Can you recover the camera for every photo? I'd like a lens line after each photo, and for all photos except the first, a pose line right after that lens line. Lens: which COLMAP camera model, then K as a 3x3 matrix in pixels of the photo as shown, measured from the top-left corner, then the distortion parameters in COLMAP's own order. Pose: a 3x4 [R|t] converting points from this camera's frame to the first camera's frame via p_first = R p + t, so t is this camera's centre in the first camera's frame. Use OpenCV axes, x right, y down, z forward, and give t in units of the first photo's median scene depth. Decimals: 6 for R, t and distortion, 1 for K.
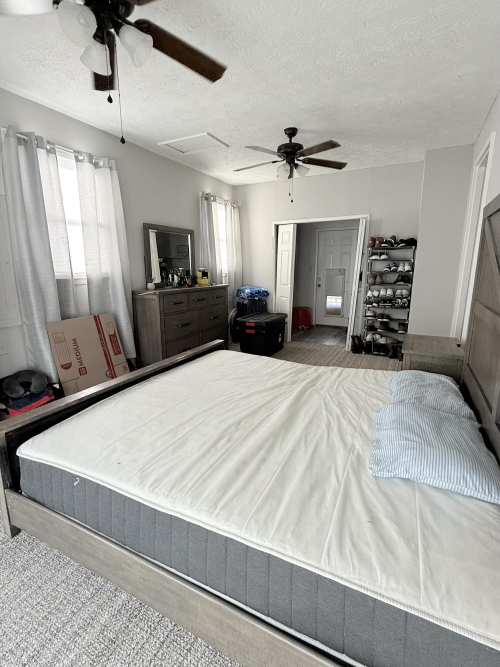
lens RADIAL K [[319.1, 0, 249.8], [0, 319.1, 332.7], [0, 0, 1]] dist [0.003067, 0.000432]
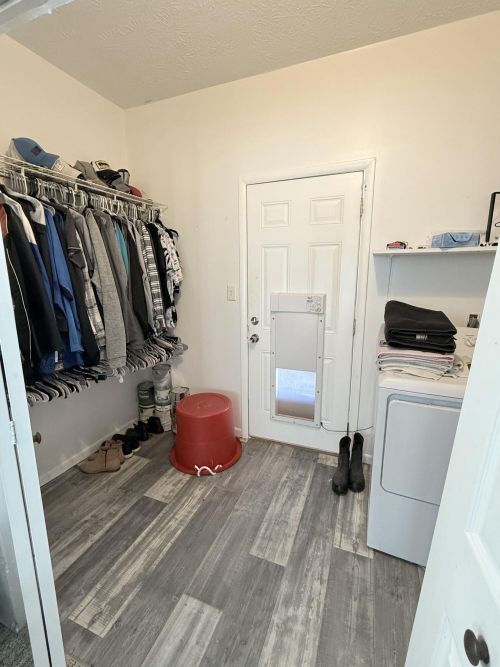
lens RADIAL K [[296.2, 0, 250.3], [0, 296.2, 336.8], [0, 0, 1]] dist [0.001869, 0.000180]
pose [[0.996726, -0.020691, 0.078165, 0.185878], [0.021376, 0.999740, -0.007938, -0.147546], [-0.077980, 0.009583, 0.996909, 0.659481]]
